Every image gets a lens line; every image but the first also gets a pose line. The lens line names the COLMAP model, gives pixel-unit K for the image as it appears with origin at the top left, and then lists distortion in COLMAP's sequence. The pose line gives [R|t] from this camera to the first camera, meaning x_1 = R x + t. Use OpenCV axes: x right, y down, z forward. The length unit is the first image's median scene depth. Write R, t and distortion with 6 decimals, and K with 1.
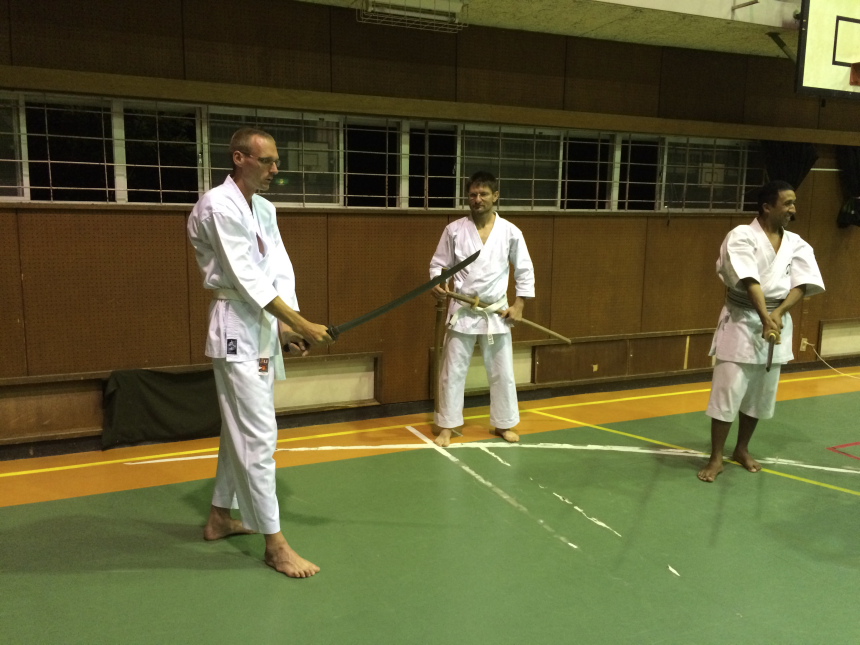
lens RADIAL K [[735.2, 0, 431.5], [0, 735.2, 319.3], [0, 0, 1]] dist [0.085759, -0.108191]
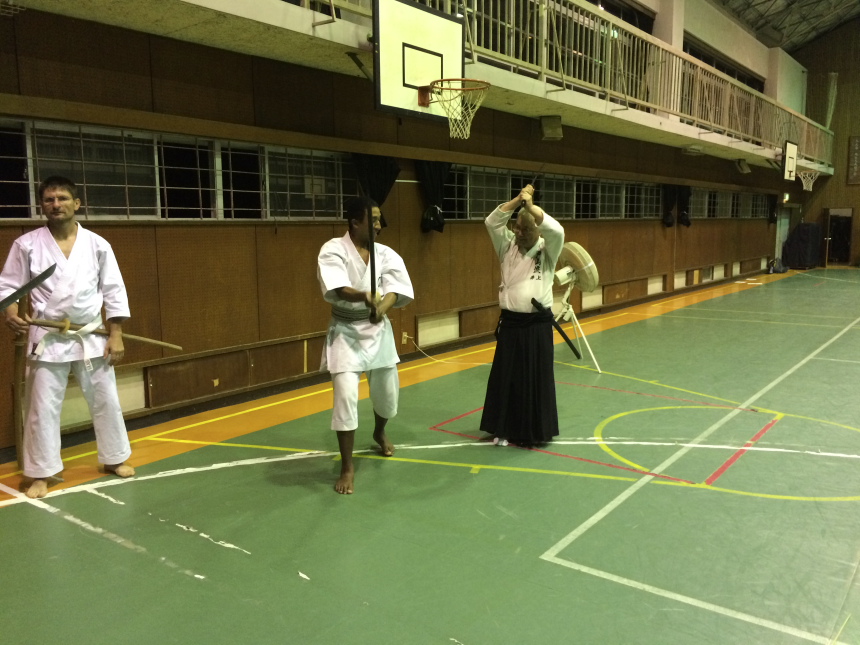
lens RADIAL K [[735.2, 0, 431.5], [0, 735.2, 319.3], [0, 0, 1]] dist [0.085759, -0.108191]
pose [[0.875271, -0.082138, 0.476607, 0.016336], [0.088844, 0.996009, 0.008493, 0.000667], [-0.475403, 0.034910, 0.879075, 0.017672]]
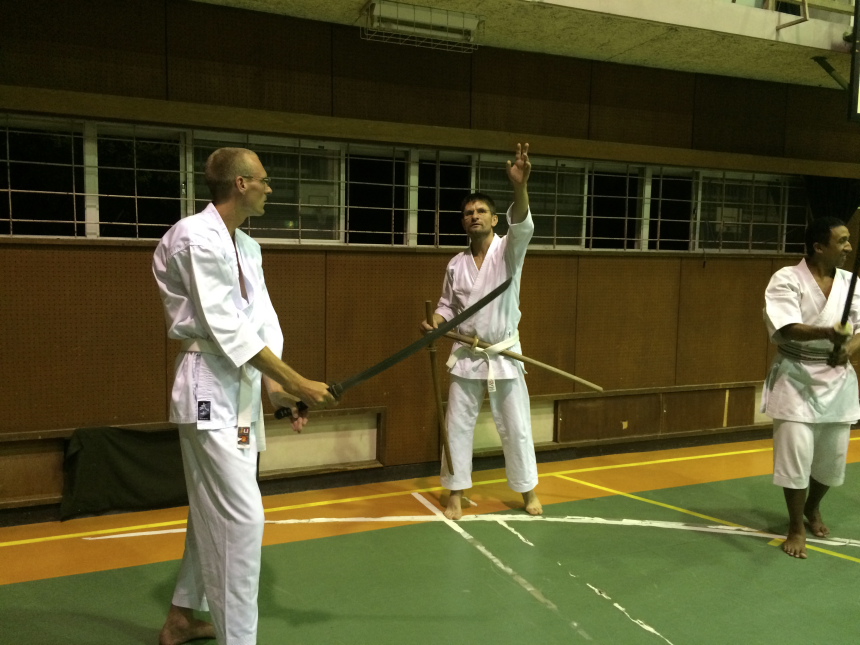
lens RADIAL K [[735.2, 0, 431.5], [0, 735.2, 319.3], [0, 0, 1]] dist [0.085759, -0.108191]
pose [[0.999867, 0.005913, -0.015196, 0.000628], [-0.006805, 0.998214, -0.059351, -0.008138], [0.014818, 0.059446, 0.998122, 0.108325]]
